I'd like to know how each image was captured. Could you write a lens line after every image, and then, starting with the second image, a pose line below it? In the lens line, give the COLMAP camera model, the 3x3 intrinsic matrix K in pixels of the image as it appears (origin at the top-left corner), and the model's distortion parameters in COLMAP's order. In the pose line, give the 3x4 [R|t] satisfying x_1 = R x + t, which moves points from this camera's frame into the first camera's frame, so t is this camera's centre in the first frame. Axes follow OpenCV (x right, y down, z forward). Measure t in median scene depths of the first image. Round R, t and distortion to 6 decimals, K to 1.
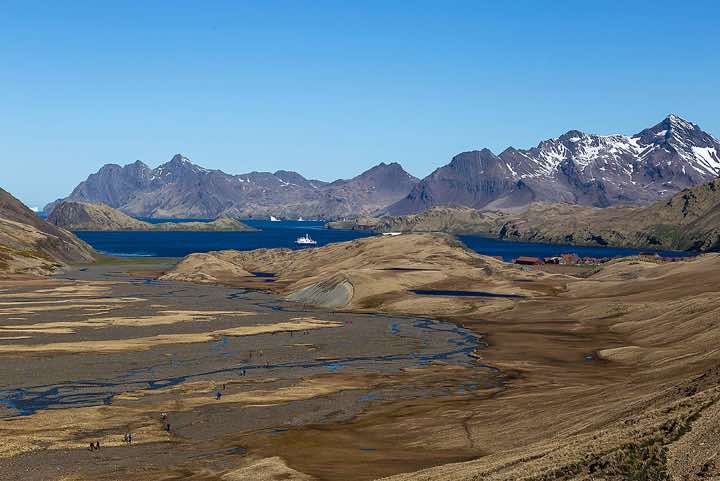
lens RADIAL K [[1495.6, 0, 360.0], [0, 1495.6, 240.5], [0, 0, 1]] dist [0.024151, 0.026490]
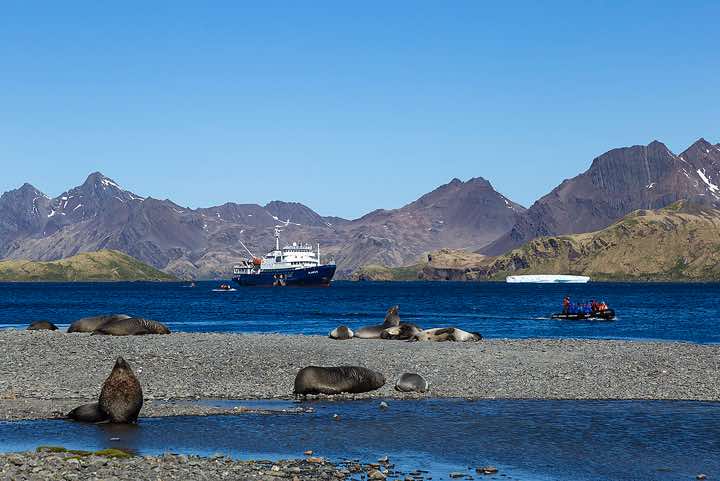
lens RADIAL K [[2003.2, 0, 360.0], [0, 2003.2, 240.5], [0, 0, 1]] dist [0.020814, -0.163764]
pose [[0.999776, -0.007447, -0.019791, -0.006486], [0.006560, 0.998988, -0.044498, 0.003891], [0.020103, 0.044359, 0.998813, 0.283163]]
